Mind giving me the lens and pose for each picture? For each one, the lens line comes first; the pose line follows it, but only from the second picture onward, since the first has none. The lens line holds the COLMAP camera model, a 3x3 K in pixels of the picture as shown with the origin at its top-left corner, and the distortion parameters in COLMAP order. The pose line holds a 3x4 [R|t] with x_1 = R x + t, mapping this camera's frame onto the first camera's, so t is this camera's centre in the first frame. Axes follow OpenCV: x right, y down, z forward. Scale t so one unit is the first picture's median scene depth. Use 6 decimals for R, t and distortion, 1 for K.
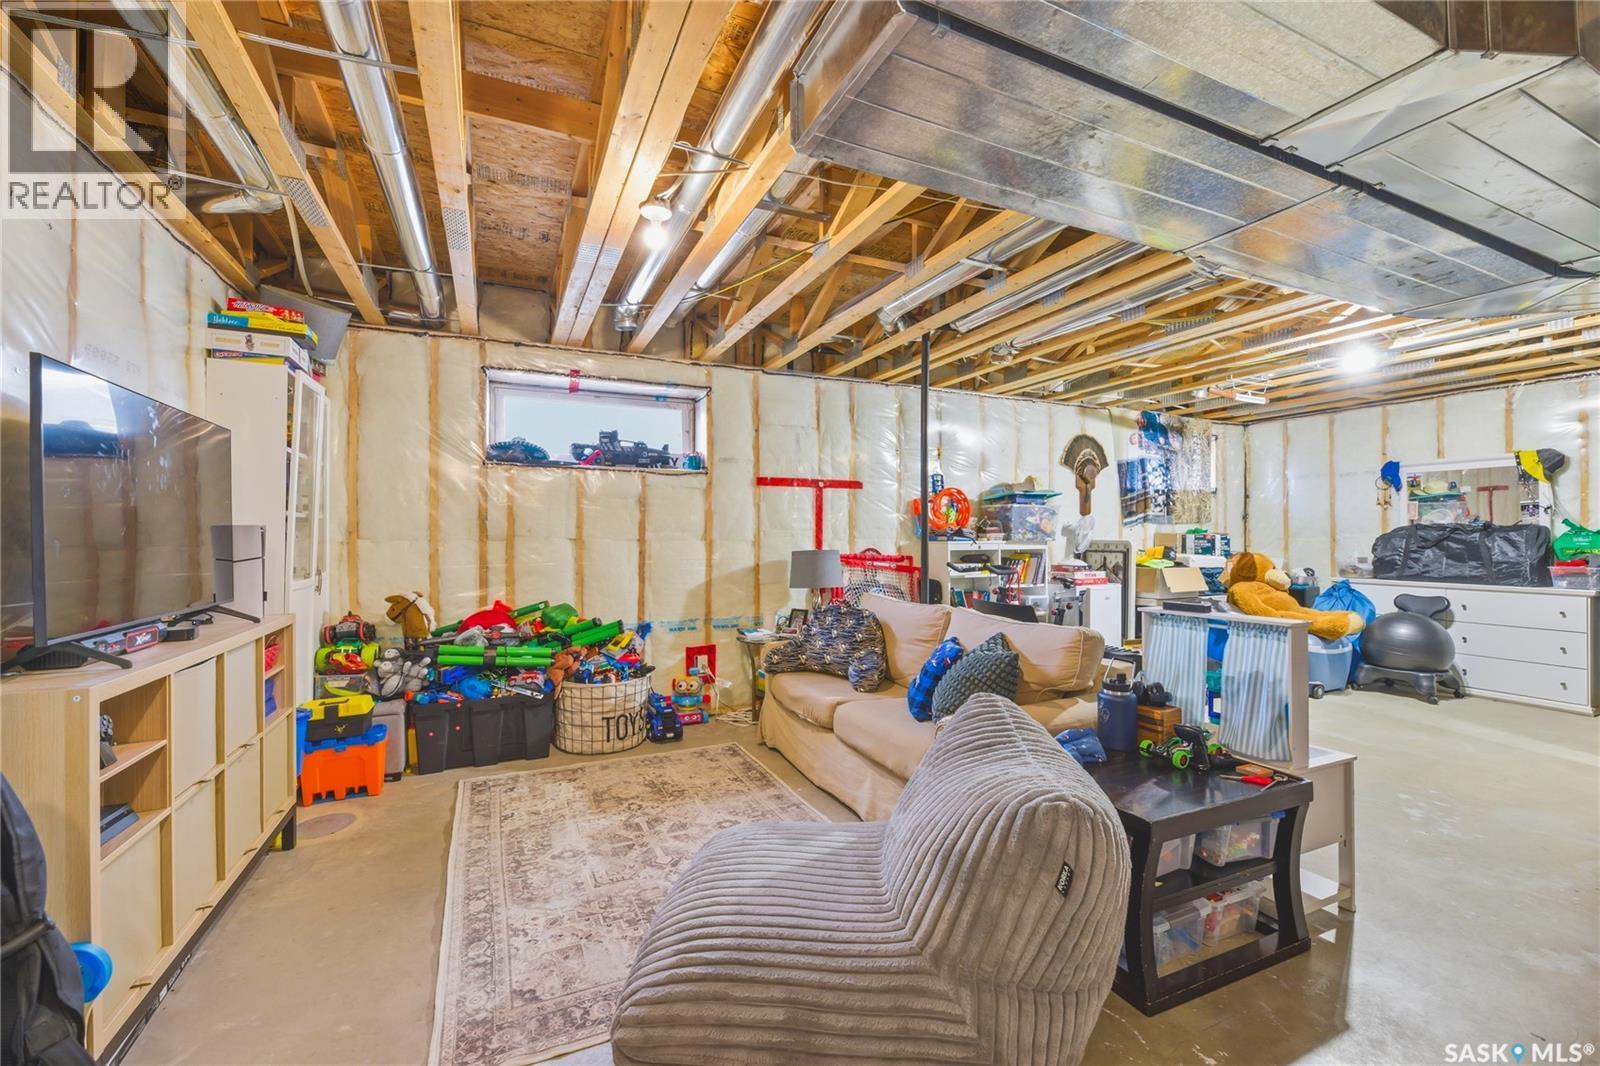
lens RADIAL K [[668.6, 0, 803.5], [0, 668.6, 535.7], [0, 0, 1]] dist [0.003185, -0.000667]
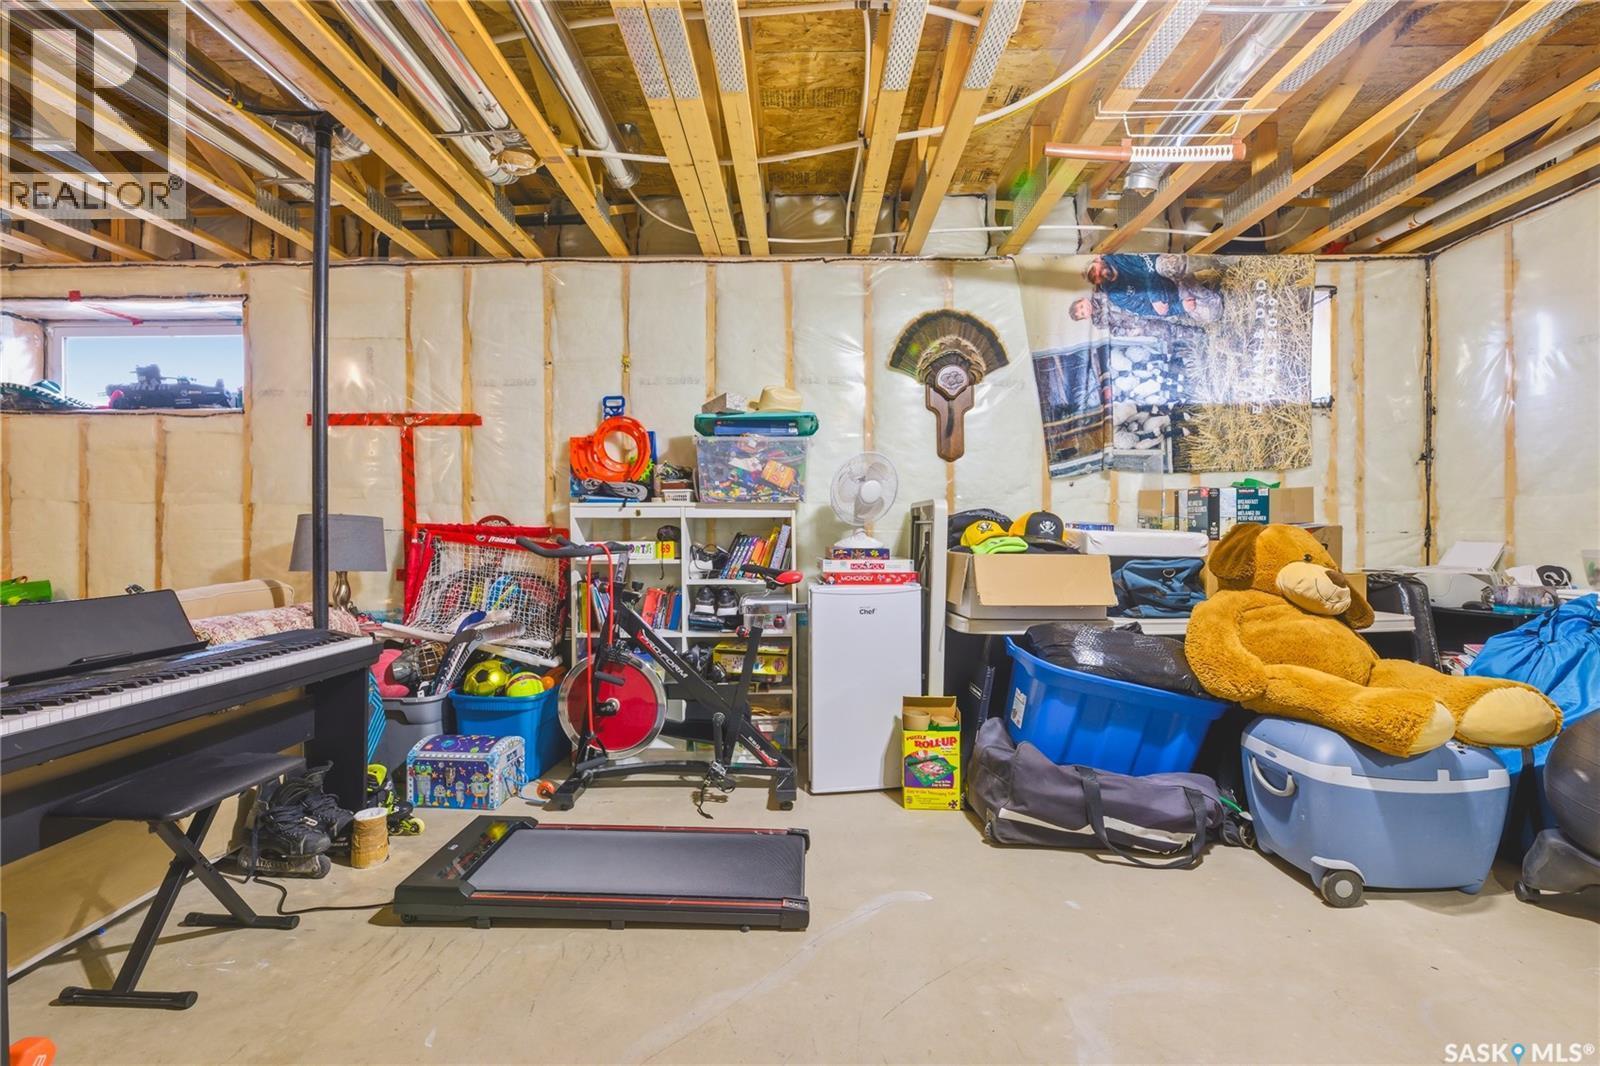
lens RADIAL K [[710.3, 0, 793.5], [0, 710.3, 534.2], [0, 0, 1]] dist [0.001078, -0.000089]
pose [[0.897329, 0.001653, -0.441359, 0.562945], [0.000064, 0.999992, 0.003874, 0.028407], [0.441362, -0.003505, 0.897322, 0.427463]]
